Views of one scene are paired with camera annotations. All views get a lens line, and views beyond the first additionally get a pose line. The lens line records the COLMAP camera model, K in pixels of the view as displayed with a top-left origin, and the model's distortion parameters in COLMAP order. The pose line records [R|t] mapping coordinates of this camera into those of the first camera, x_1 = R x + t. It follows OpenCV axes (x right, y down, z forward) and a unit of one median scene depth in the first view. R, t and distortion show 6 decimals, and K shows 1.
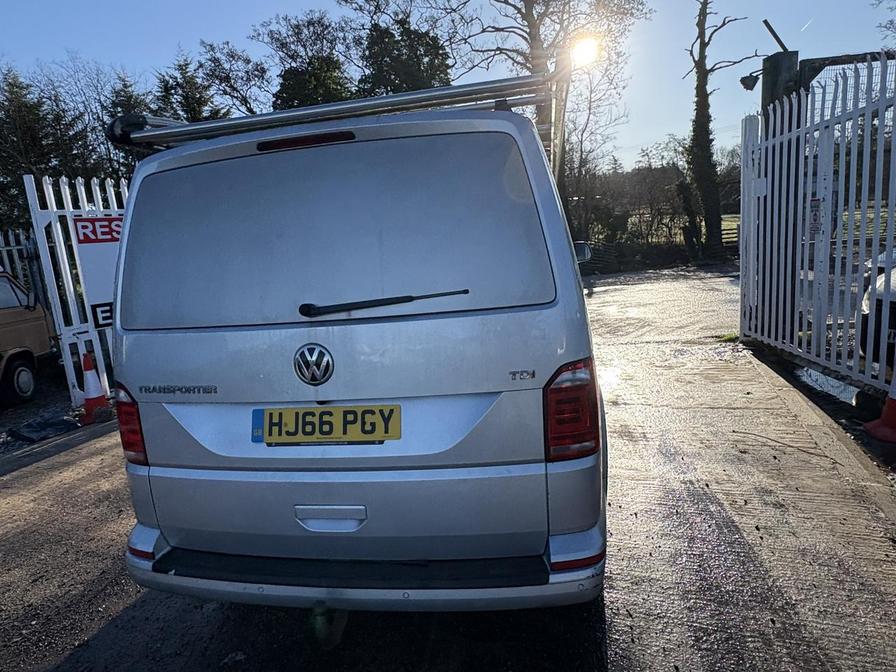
lens RADIAL K [[538.8, 0, 453.5], [0, 538.8, 334.7], [0, 0, 1]] dist [0.010749, -0.001665]
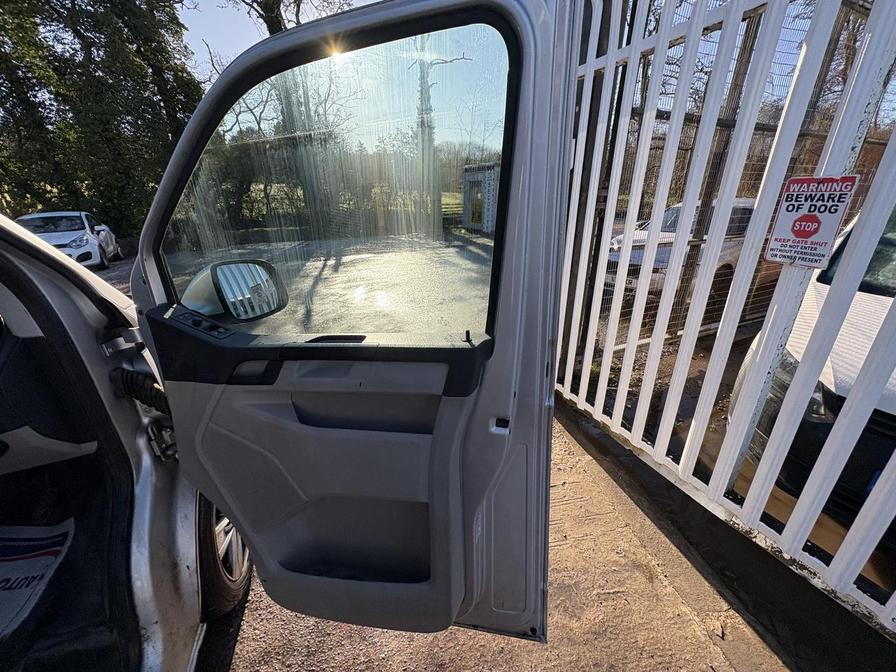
lens RADIAL K [[358.5, 0, 442.4], [0, 358.5, 339.9], [0, 0, 1]] dist [0.005922, 0.000859]
pose [[0.882023, -0.108541, 0.458534, 0.854080], [0.021104, 0.981231, 0.191676, -0.517636], [-0.470733, -0.159386, 0.867759, 2.543038]]
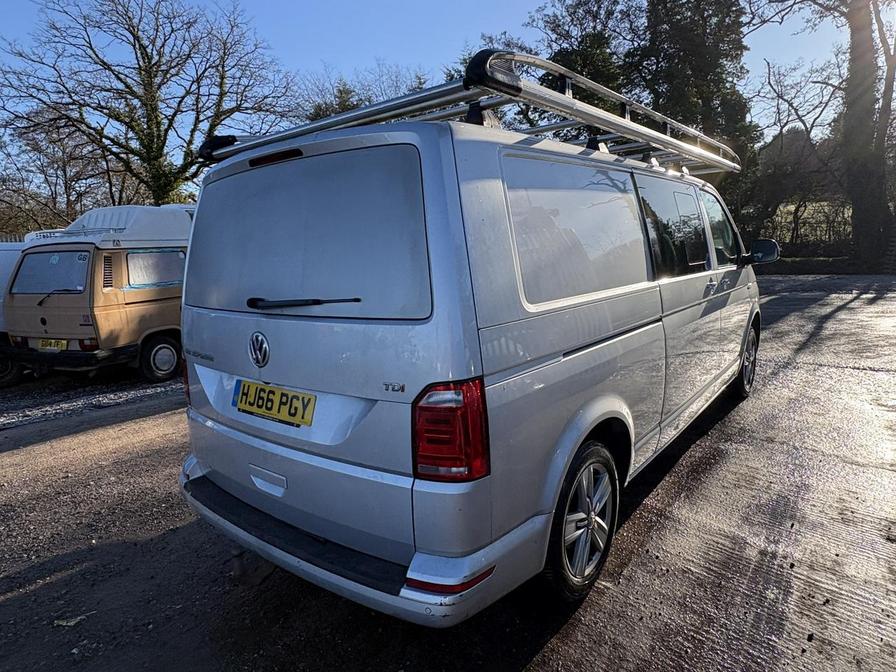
lens RADIAL K [[538.8, 0, 455.7], [0, 538.8, 331.0], [0, 0, 1]] dist [0.010749, -0.001665]
pose [[0.883270, 0.116947, -0.454045, 0.622803], [-0.102983, 0.993136, 0.055462, -0.090702], [0.457414, -0.002229, 0.889251, 0.141658]]
